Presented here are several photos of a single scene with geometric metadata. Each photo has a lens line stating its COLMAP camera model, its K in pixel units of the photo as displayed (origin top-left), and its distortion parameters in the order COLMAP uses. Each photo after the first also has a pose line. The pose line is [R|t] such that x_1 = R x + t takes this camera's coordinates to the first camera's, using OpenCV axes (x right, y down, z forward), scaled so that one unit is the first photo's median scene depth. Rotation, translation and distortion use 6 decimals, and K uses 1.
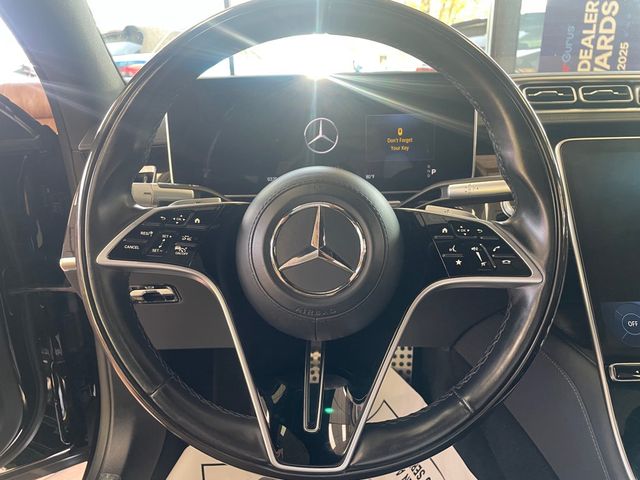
lens RADIAL K [[490.1, 0, 321.2], [0, 490.1, 240.5], [0, 0, 1]] dist [-0.004077, -0.005632]
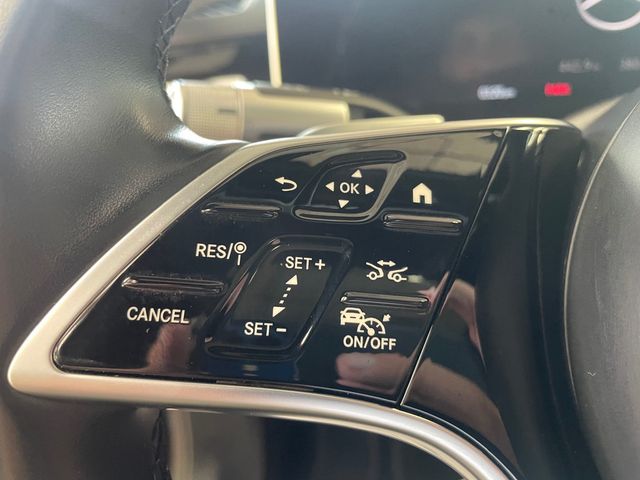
lens RADIAL K [[490.1, 0, 318.9], [0, 490.1, 239.9], [0, 0, 1]] dist [-0.004077, -0.005632]
pose [[0.986015, 0.023208, -0.165034, -0.268504], [-0.006709, 0.994982, 0.099833, -0.042808], [0.166522, -0.097329, 0.981222, 0.769460]]
